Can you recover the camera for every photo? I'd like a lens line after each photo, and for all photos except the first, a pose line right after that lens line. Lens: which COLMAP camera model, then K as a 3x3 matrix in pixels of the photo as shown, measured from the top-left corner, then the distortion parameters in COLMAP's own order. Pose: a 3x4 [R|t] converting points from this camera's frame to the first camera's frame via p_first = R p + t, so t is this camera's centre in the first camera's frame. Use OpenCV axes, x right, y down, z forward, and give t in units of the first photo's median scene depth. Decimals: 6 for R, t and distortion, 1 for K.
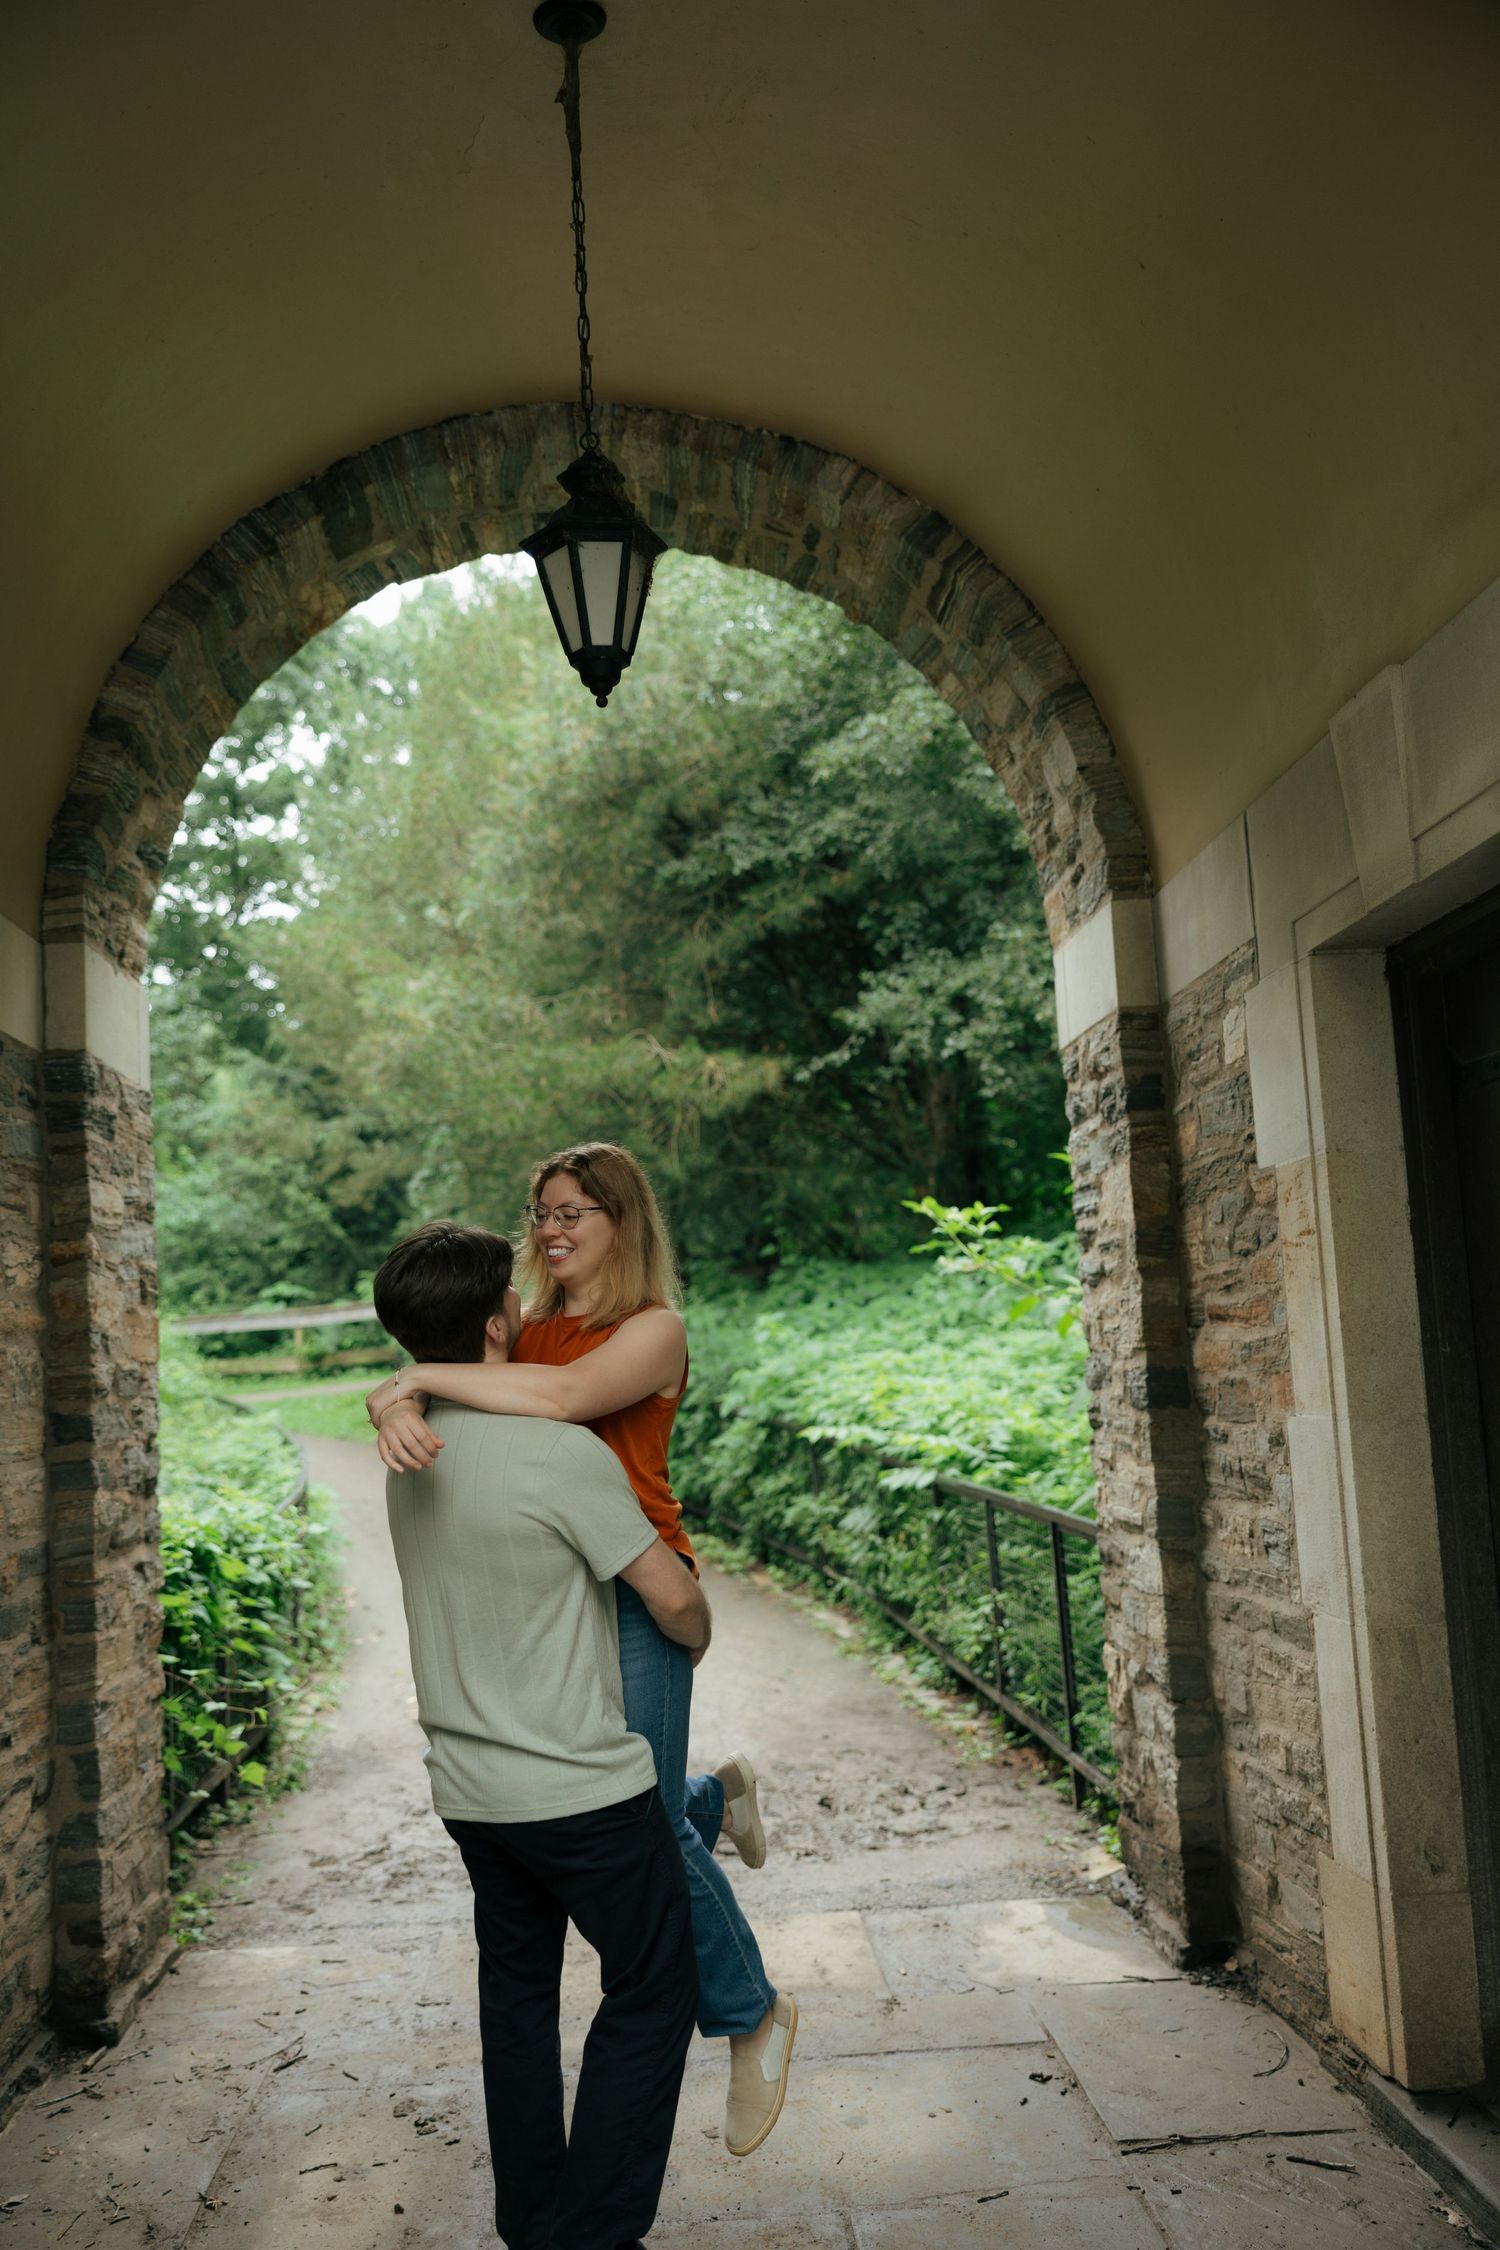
lens RADIAL K [[3052.8, 0, 746.5], [0, 3052.8, 998.5], [0, 0, 1]] dist [-0.009148, 0.014496]
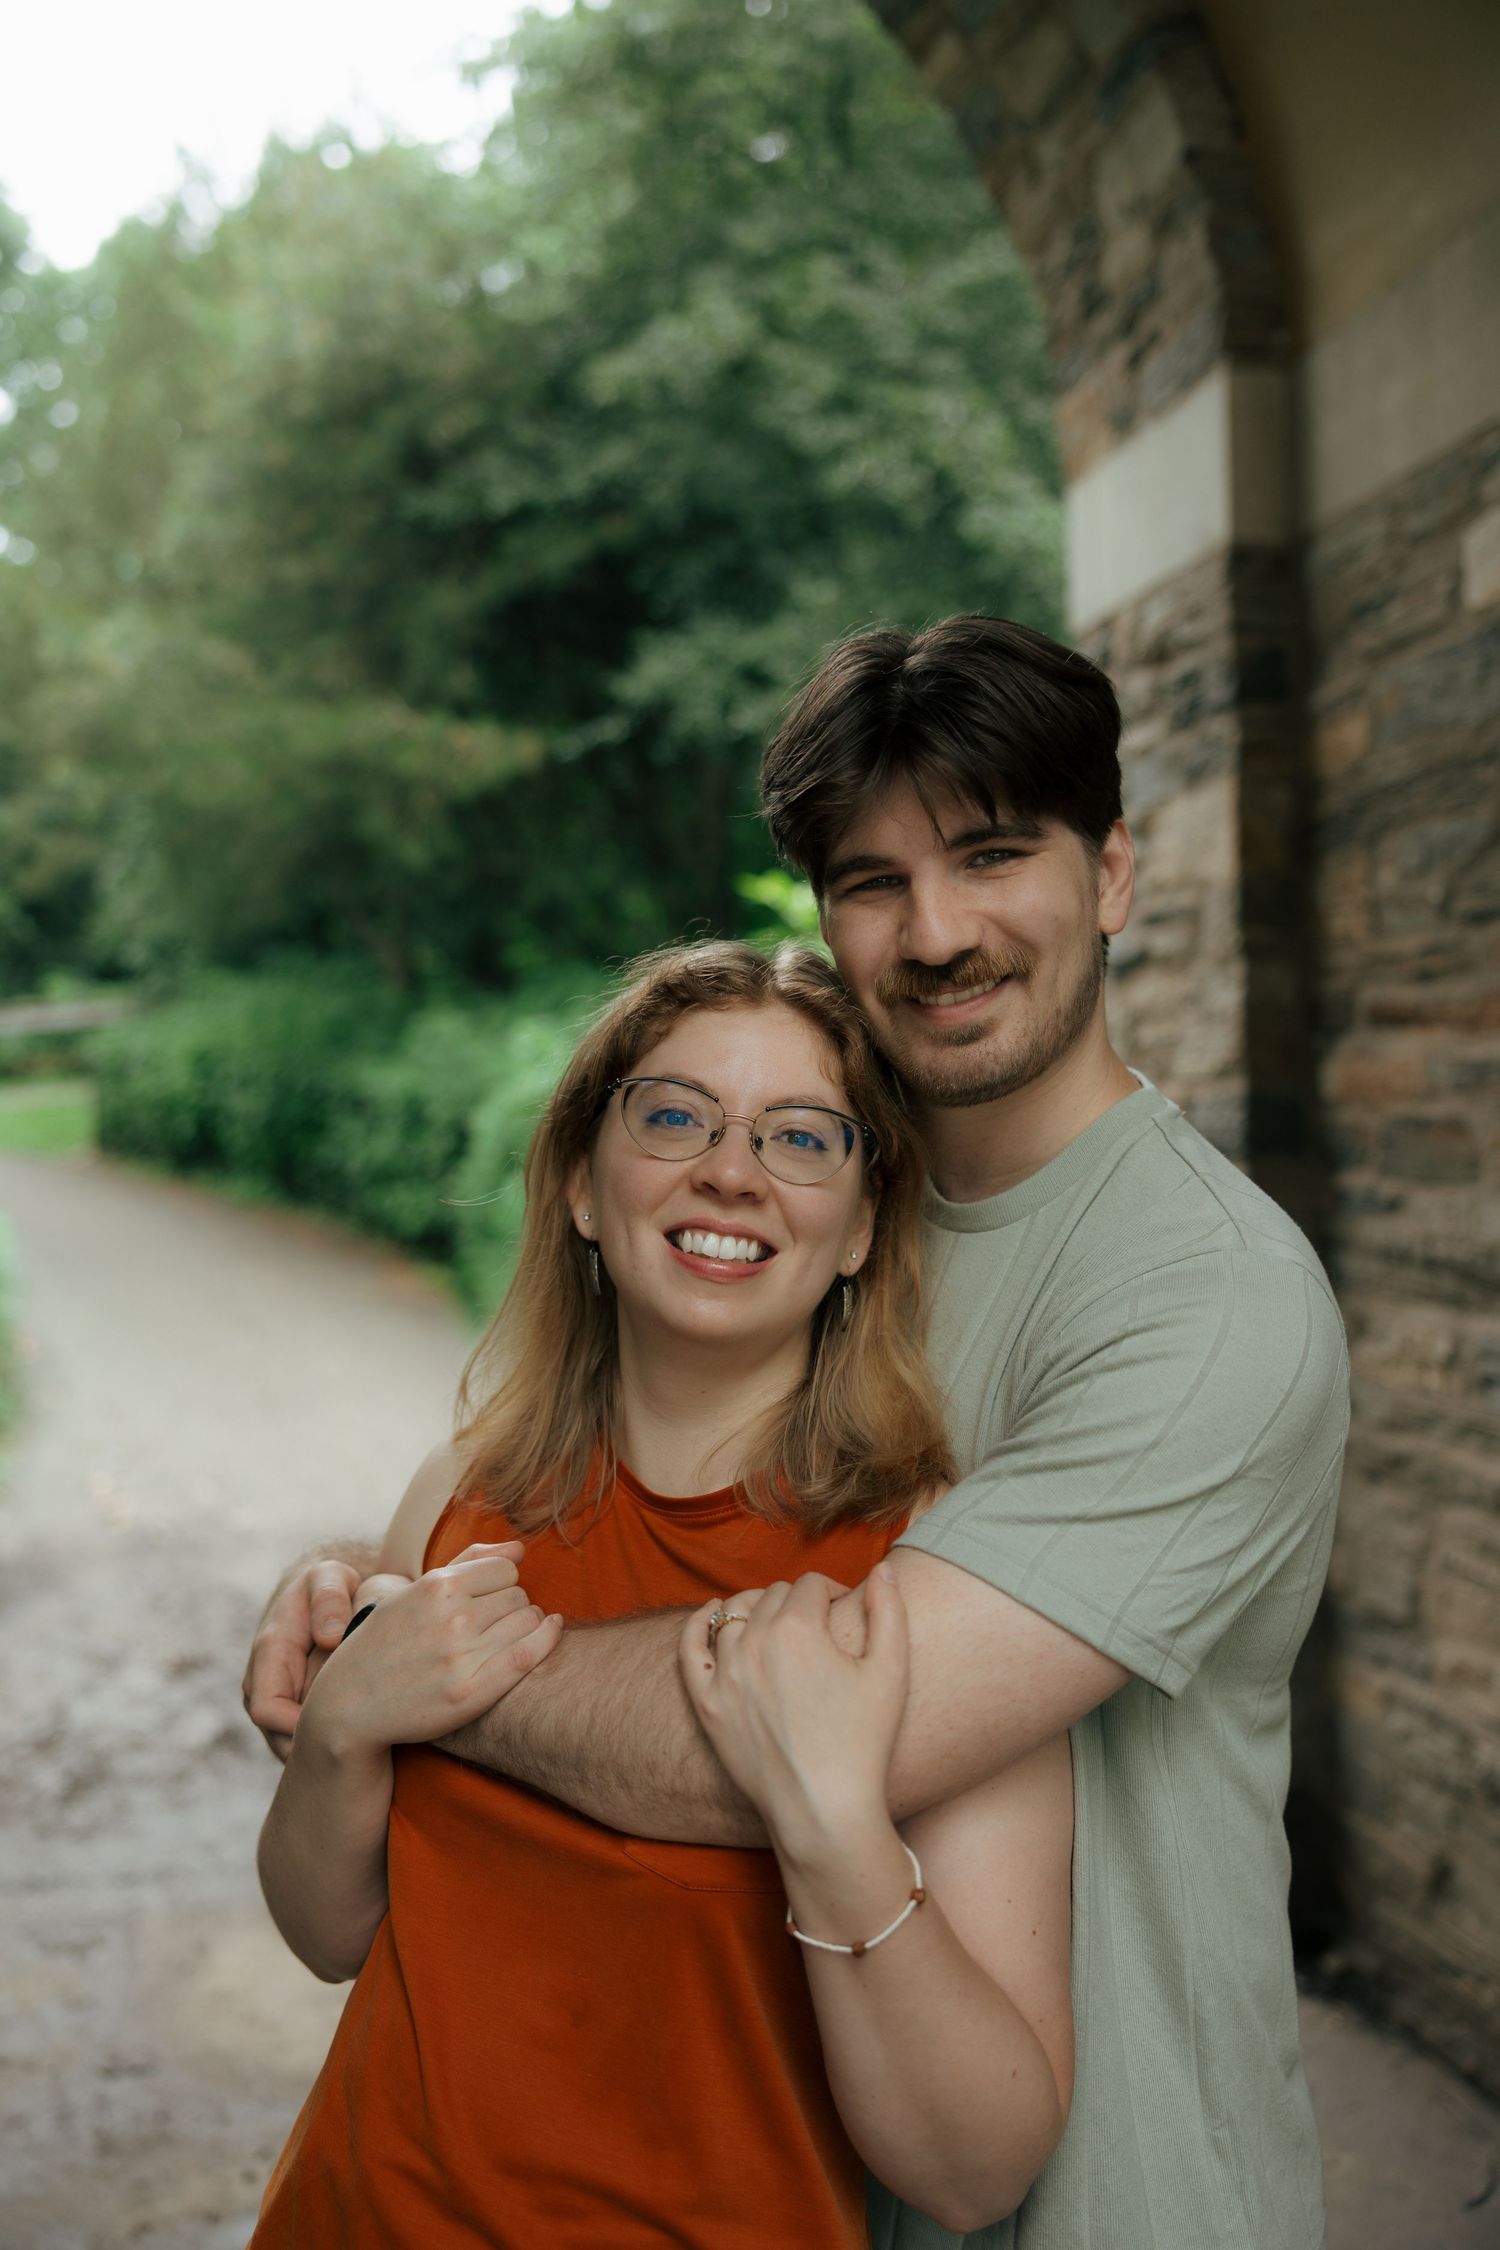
lens RADIAL K [[1926.7, 0, 697.1], [0, 1926.7, 1132.2], [0, 0, 1]] dist [-0.000769, -0.000299]
pose [[0.983096, 0.013692, 0.182578, -0.054118], [-0.040059, 0.989124, 0.141524, 0.064872], [-0.178655, -0.146446, 0.972952, 0.535824]]
